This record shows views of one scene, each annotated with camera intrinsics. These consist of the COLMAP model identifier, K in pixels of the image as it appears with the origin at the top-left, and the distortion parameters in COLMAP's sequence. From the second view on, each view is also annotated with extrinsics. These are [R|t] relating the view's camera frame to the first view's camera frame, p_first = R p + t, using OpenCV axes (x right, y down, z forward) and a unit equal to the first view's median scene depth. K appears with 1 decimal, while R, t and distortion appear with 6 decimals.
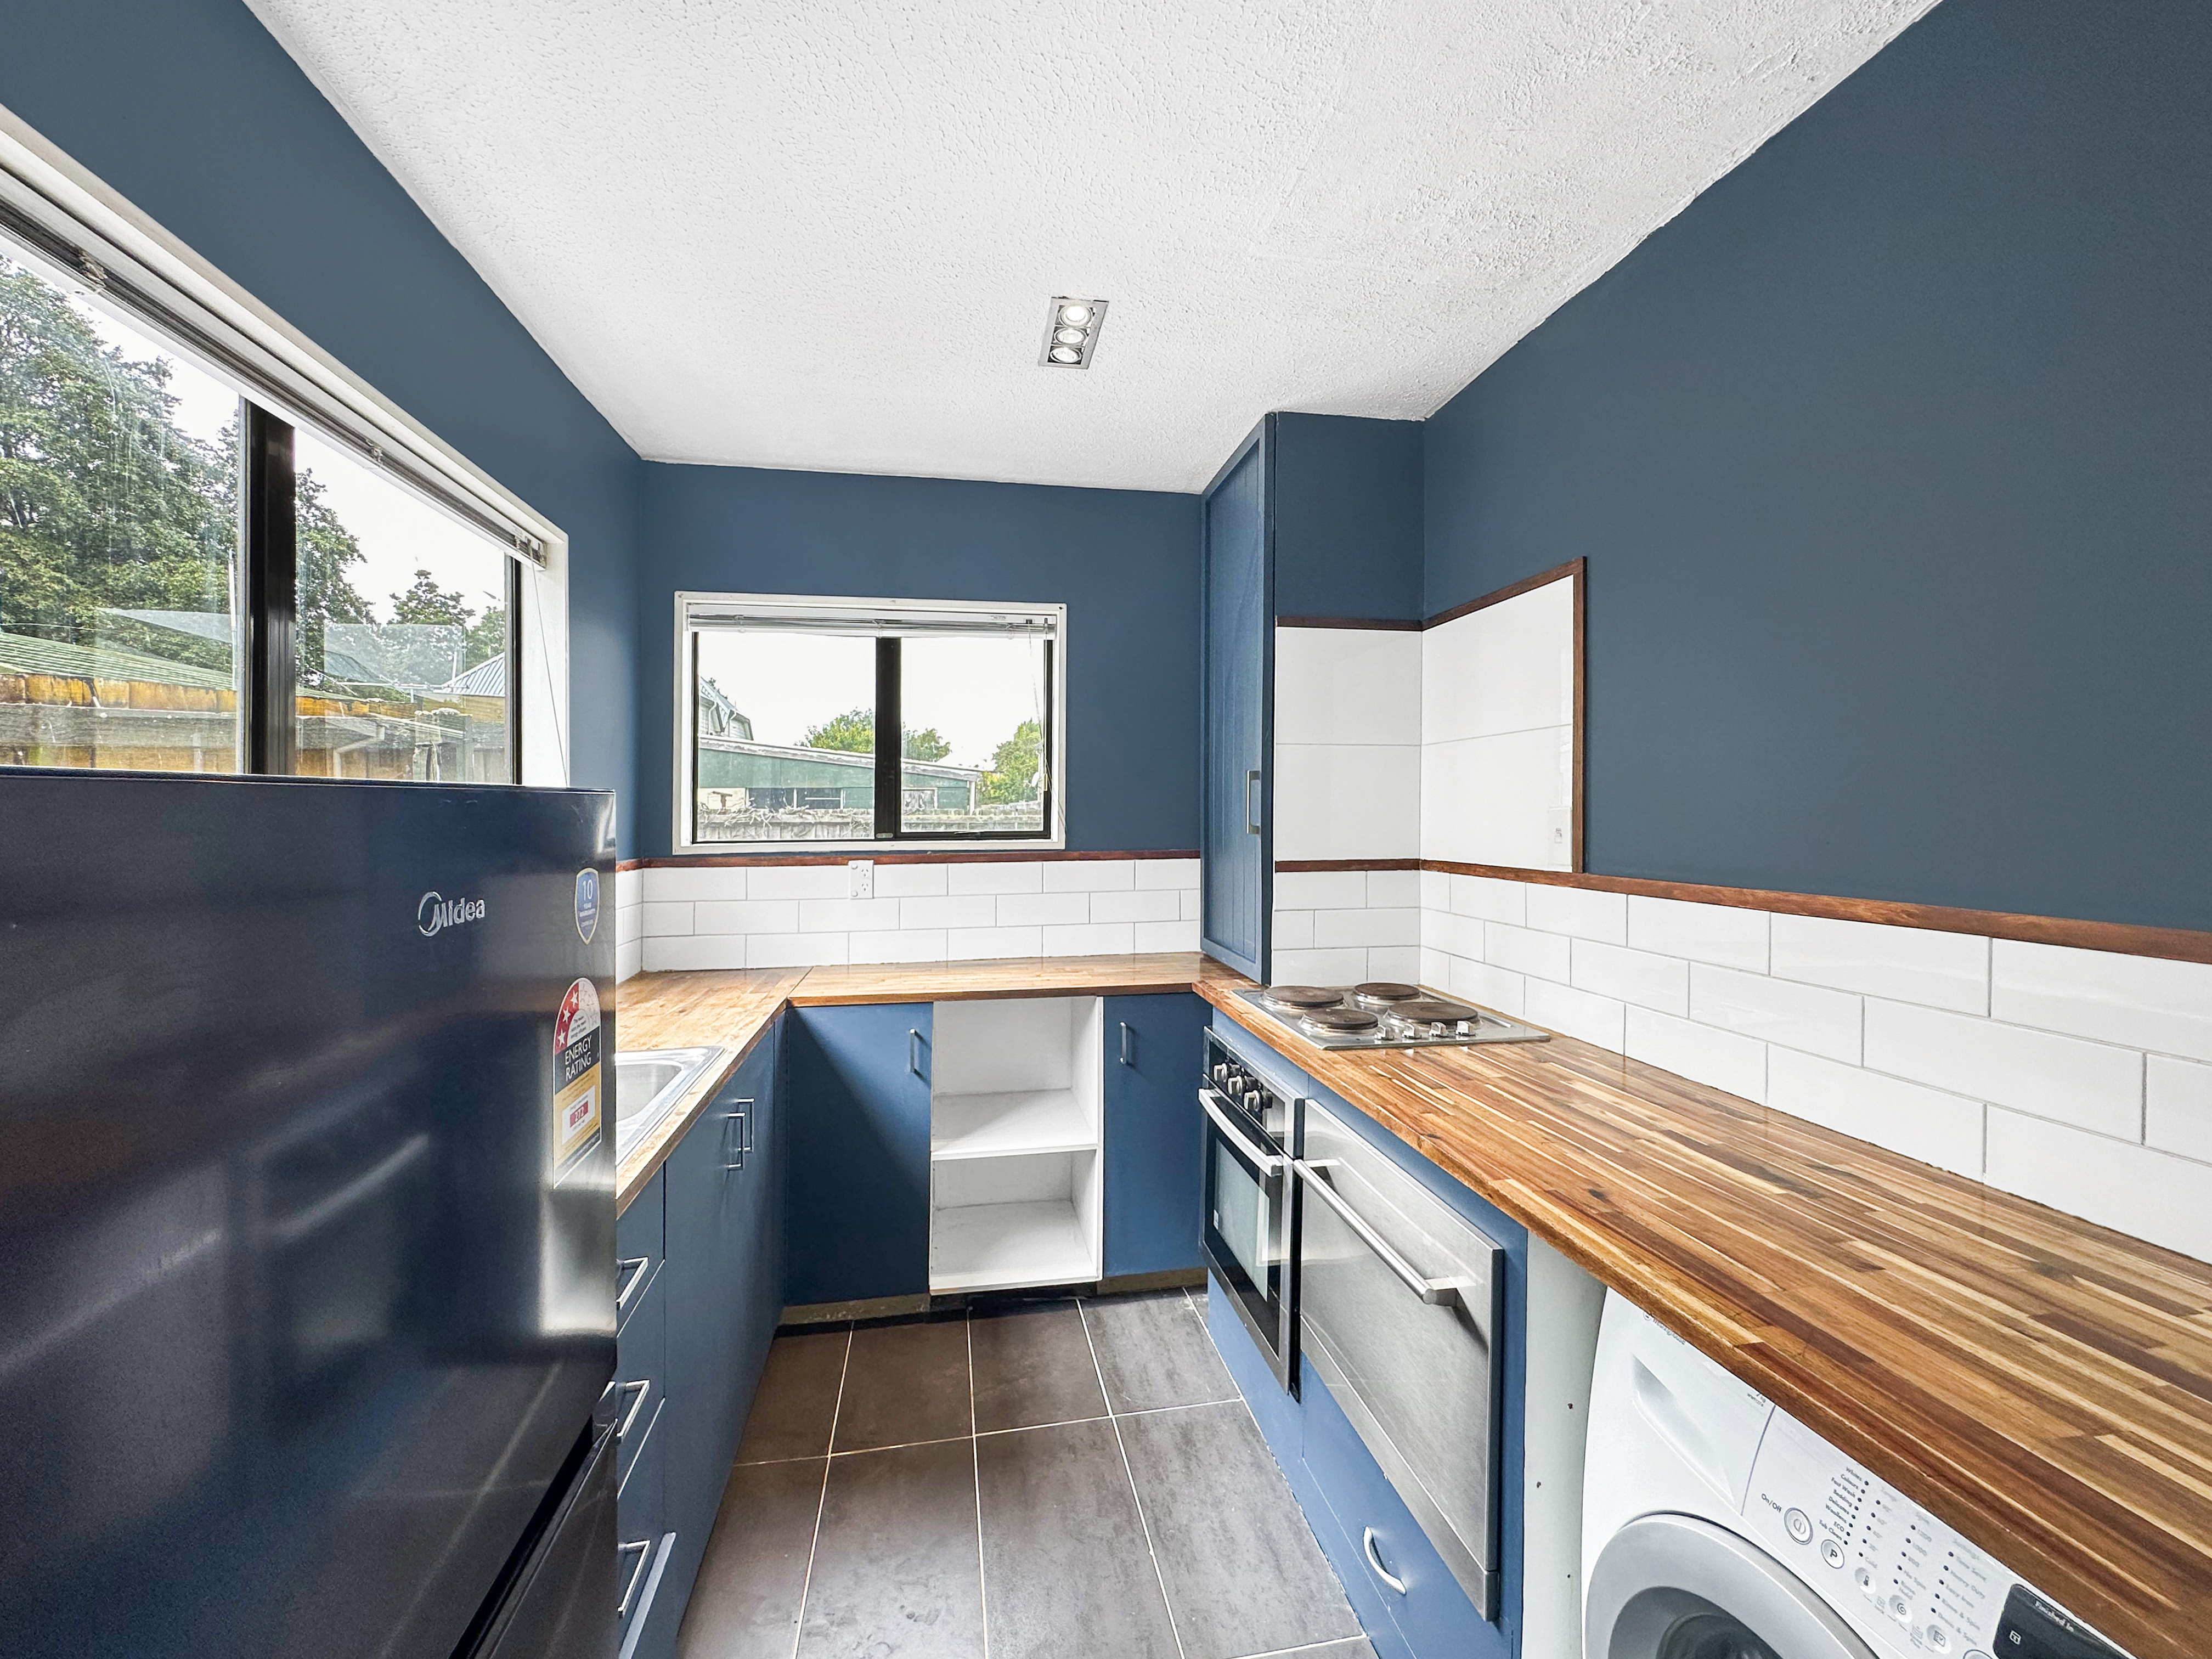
lens RADIAL K [[883.4, 0, 1144.5], [0, 883.4, 821.2], [0, 0, 1]] dist [-0.058145, -0.000063]
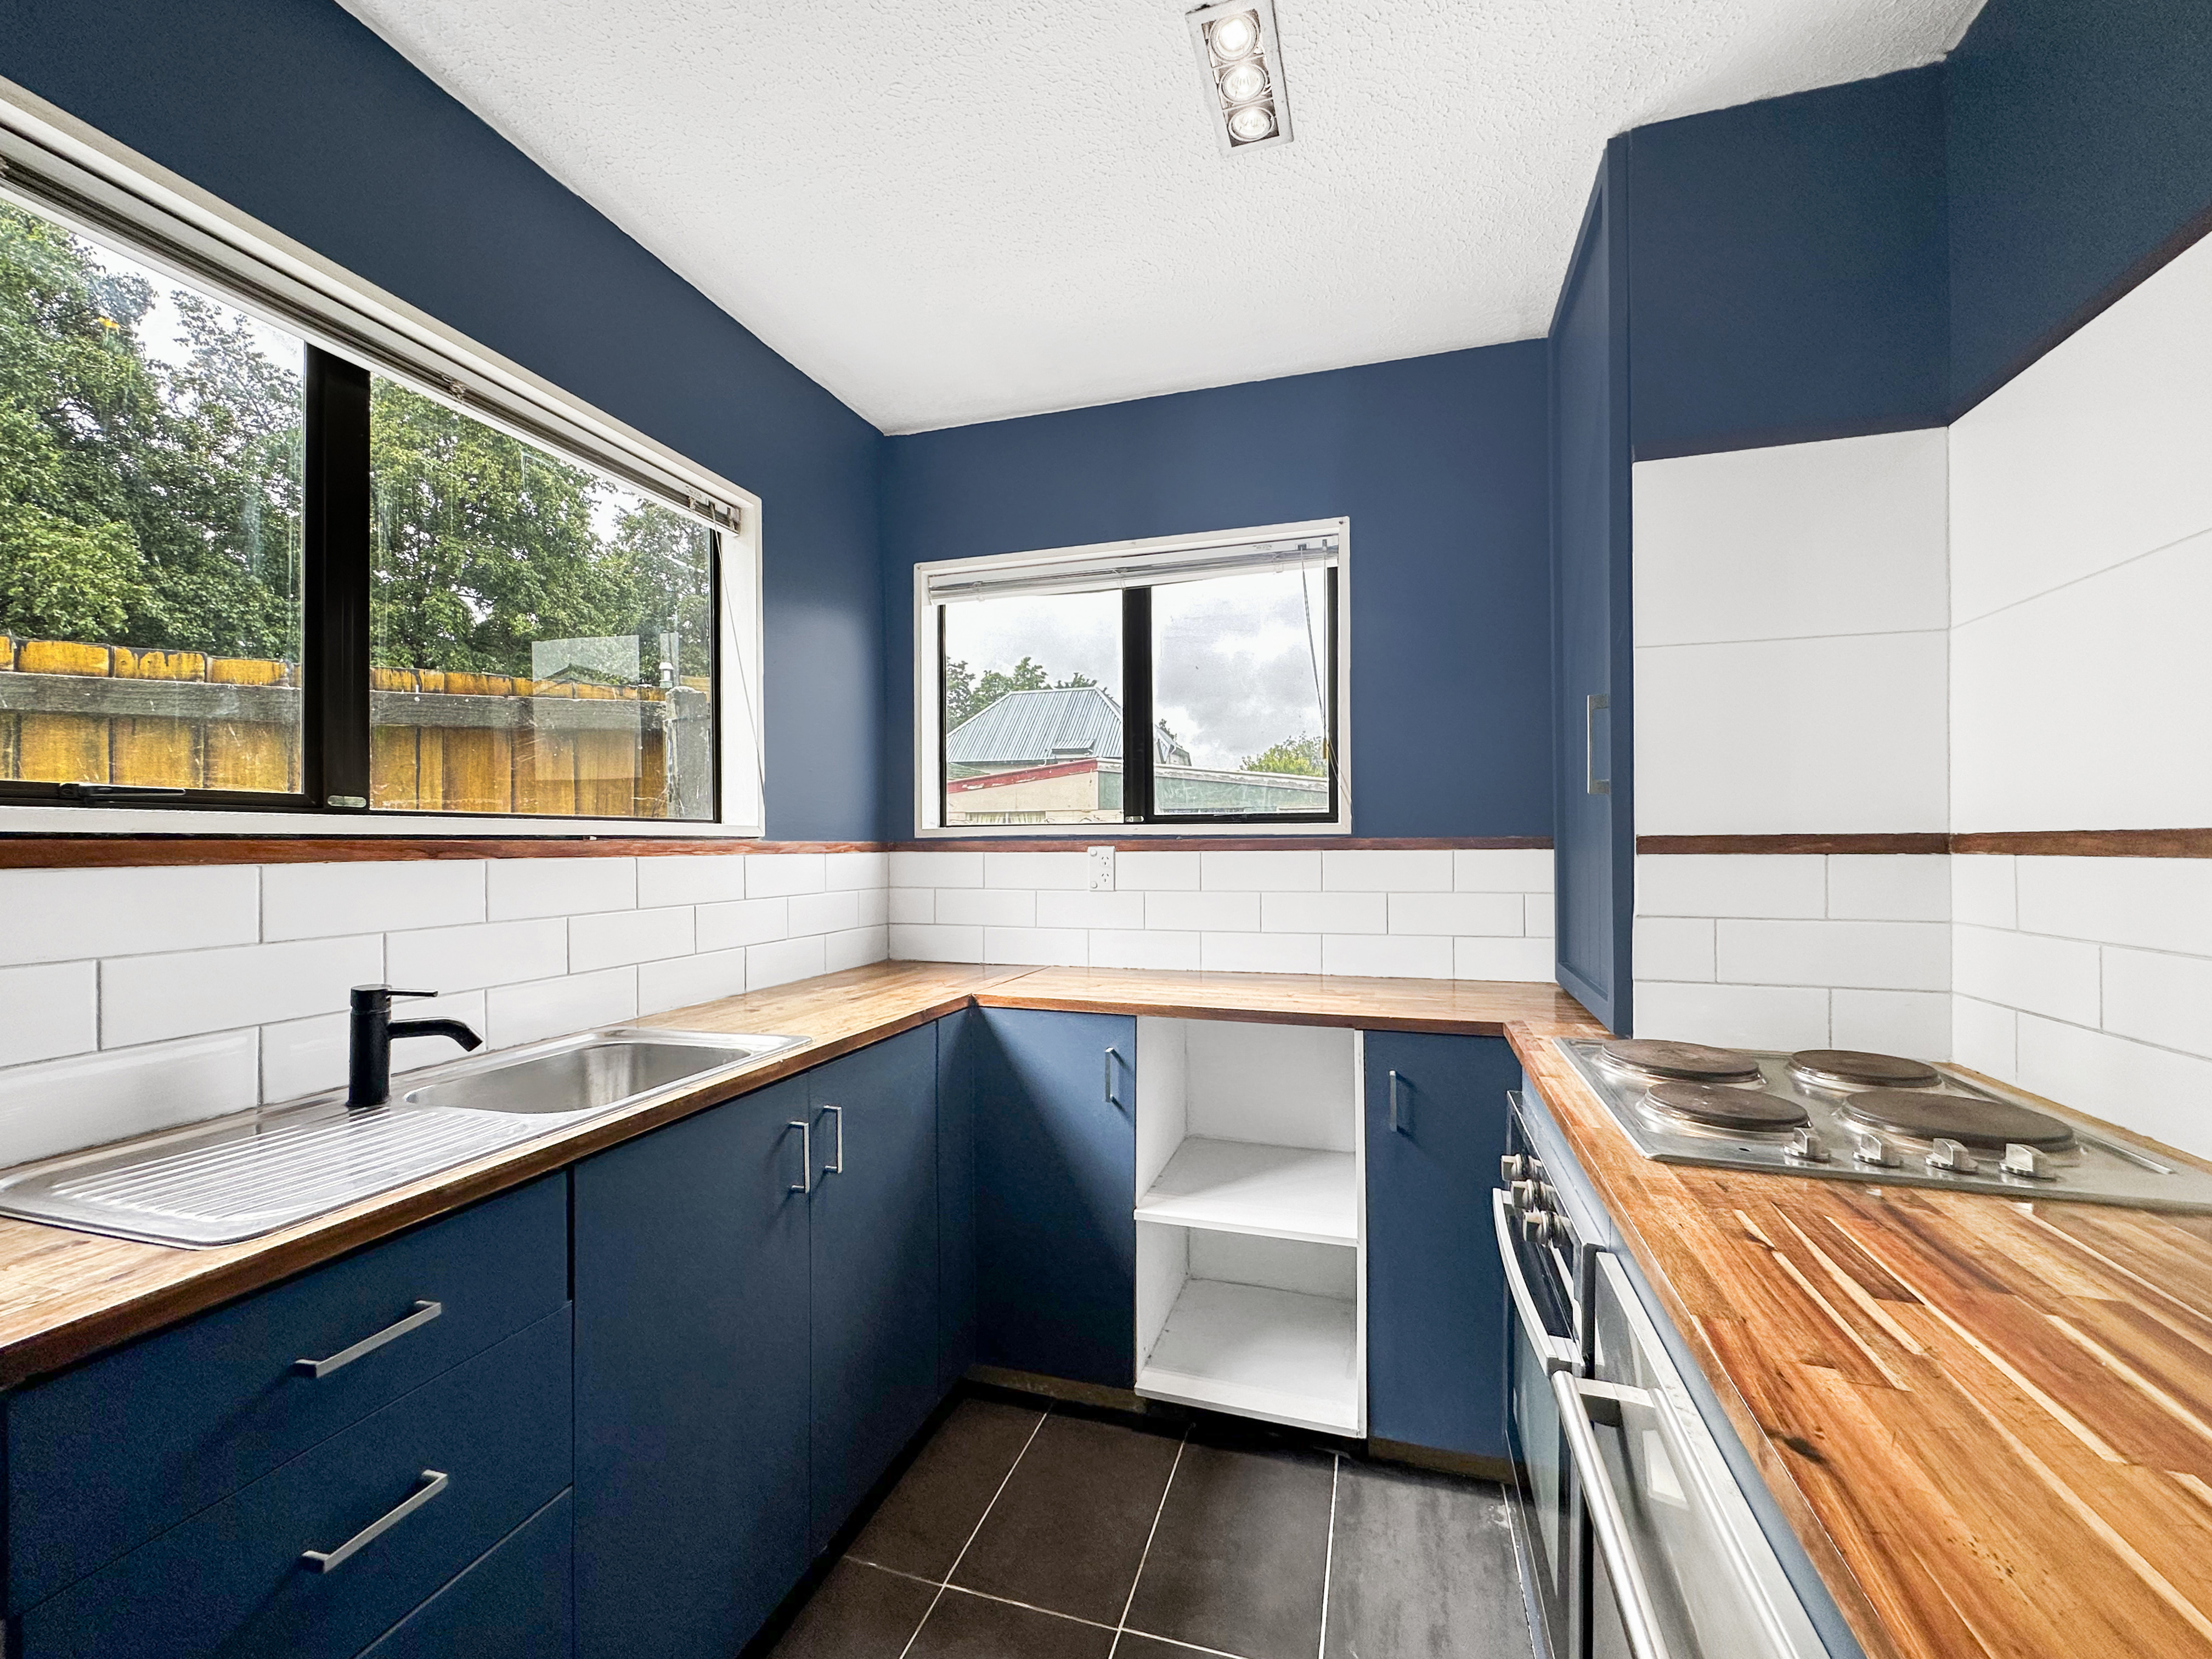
lens RADIAL K [[889.7, 0, 1118.3], [0, 889.7, 826.0], [0, 0, 1]] dist [-0.023822, -0.000377]
pose [[0.865634, -0.016155, -0.500416, 0.145290], [0.001009, 0.999534, -0.030524, 0.058002], [0.500676, 0.025918, 0.865247, 0.286182]]
